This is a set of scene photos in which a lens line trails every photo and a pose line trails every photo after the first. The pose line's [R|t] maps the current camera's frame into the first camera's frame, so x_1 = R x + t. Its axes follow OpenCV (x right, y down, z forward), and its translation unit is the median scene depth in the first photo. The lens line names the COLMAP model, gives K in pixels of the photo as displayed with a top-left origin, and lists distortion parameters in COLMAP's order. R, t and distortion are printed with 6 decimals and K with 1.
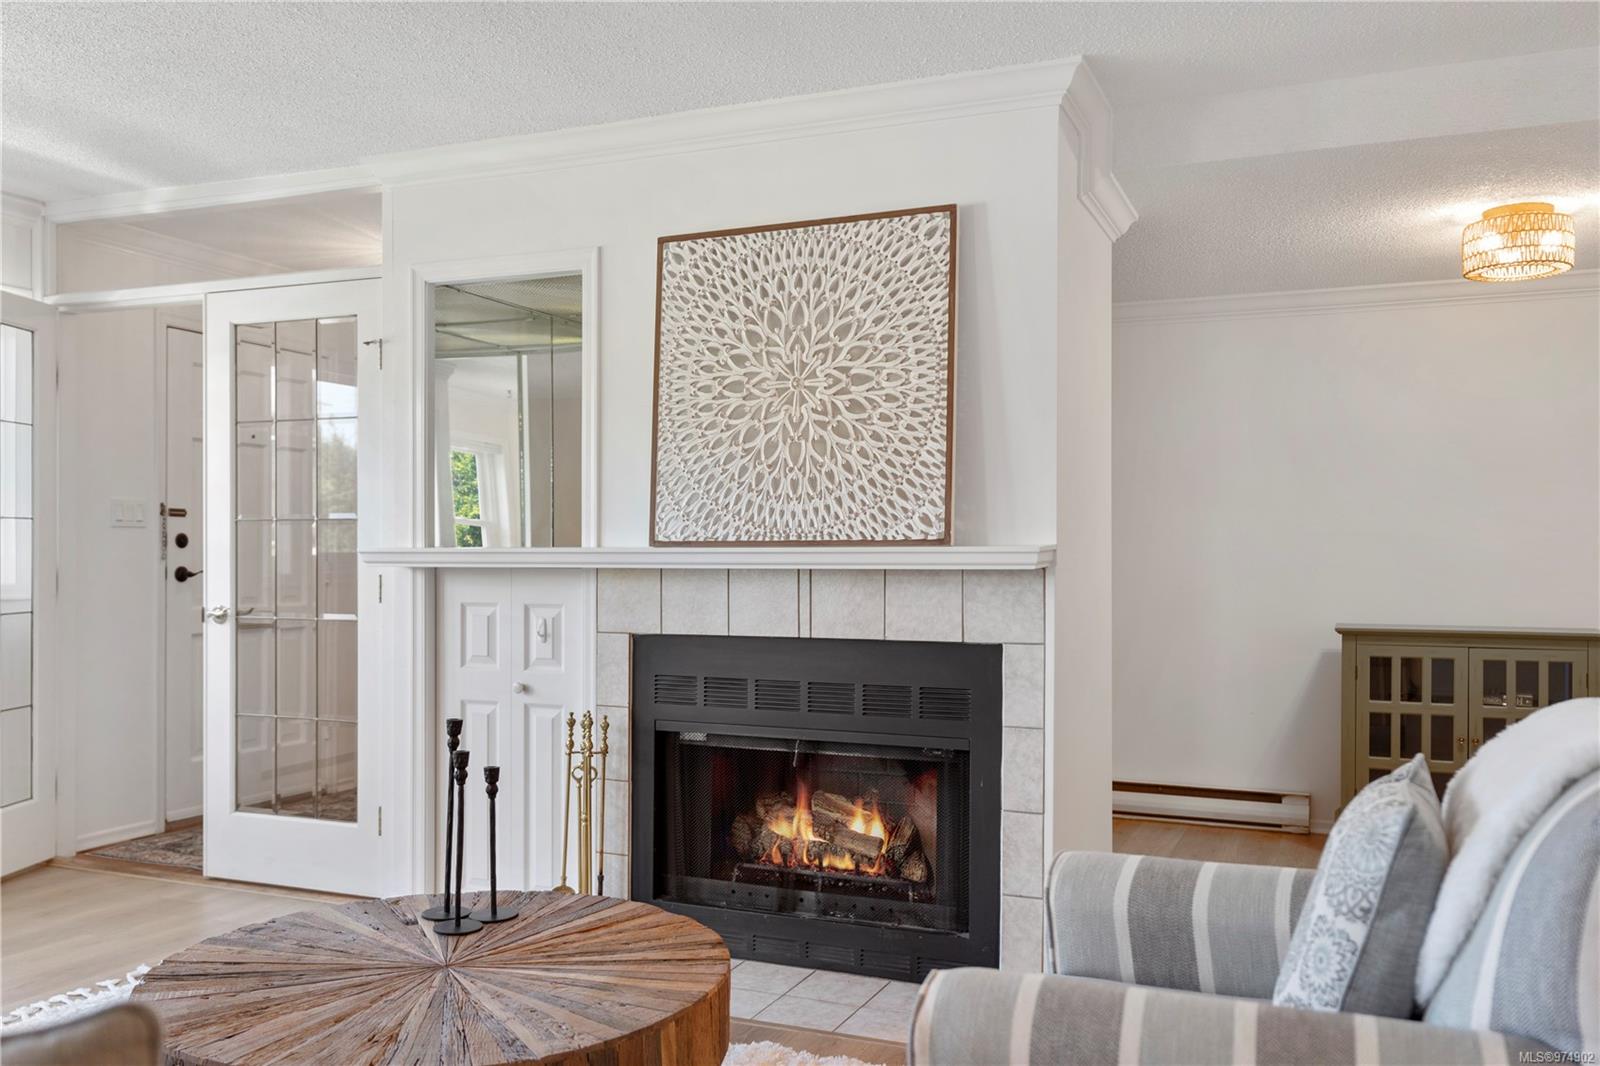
lens RADIAL K [[1339.3, 0, 797.2], [0, 1339.3, 543.8], [0, 0, 1]] dist [0.008714, -0.007271]
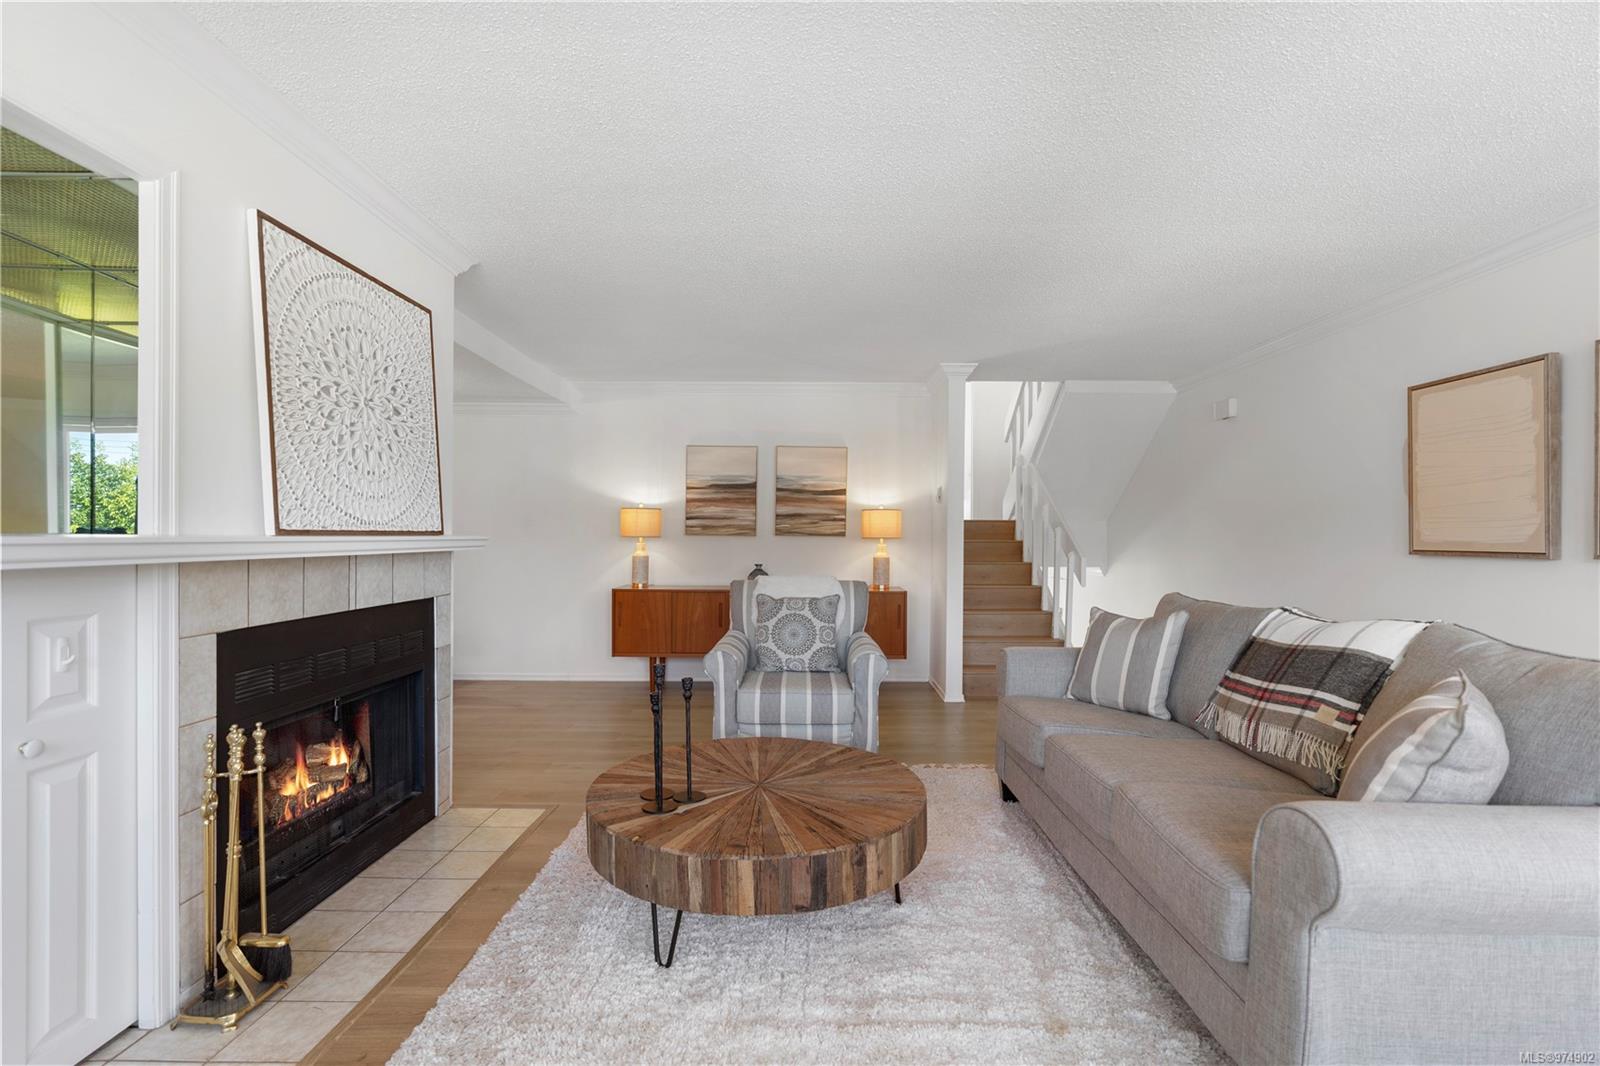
lens RADIAL K [[724.9, 0, 804.7], [0, 724.9, 540.8], [0, 0, 1]] dist [-0.008348, 0.001386]
pose [[-0.395719, -0.006850, 0.918346, -0.730196], [-0.009661, 0.999948, 0.003295, 0.000754], [-0.918321, -0.007568, -0.395764, 0.849230]]
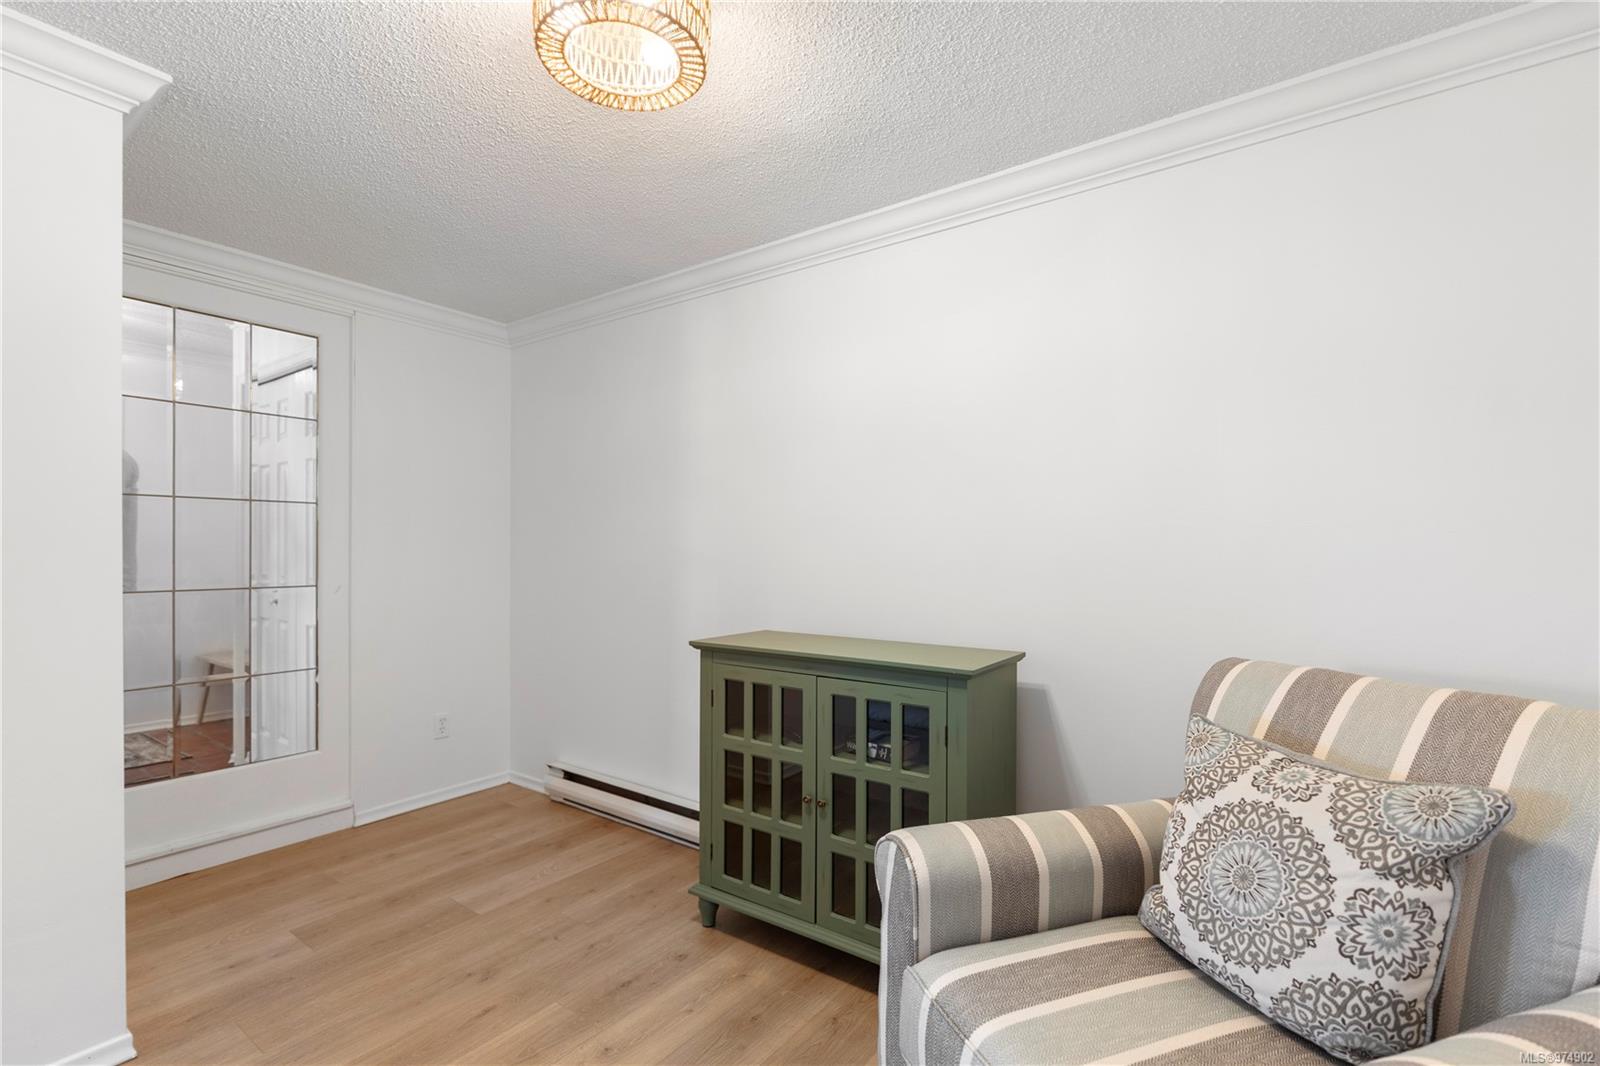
lens RADIAL K [[724.9, 0, 804.0], [0, 724.9, 541.6], [0, 0, 1]] dist [-0.008348, 0.001386]
pose [[0.977582, -0.000306, -0.210557, 0.736035], [-0.000279, 0.999996, -0.002749, 0.005132], [0.210557, 0.002746, 0.977578, 0.769421]]
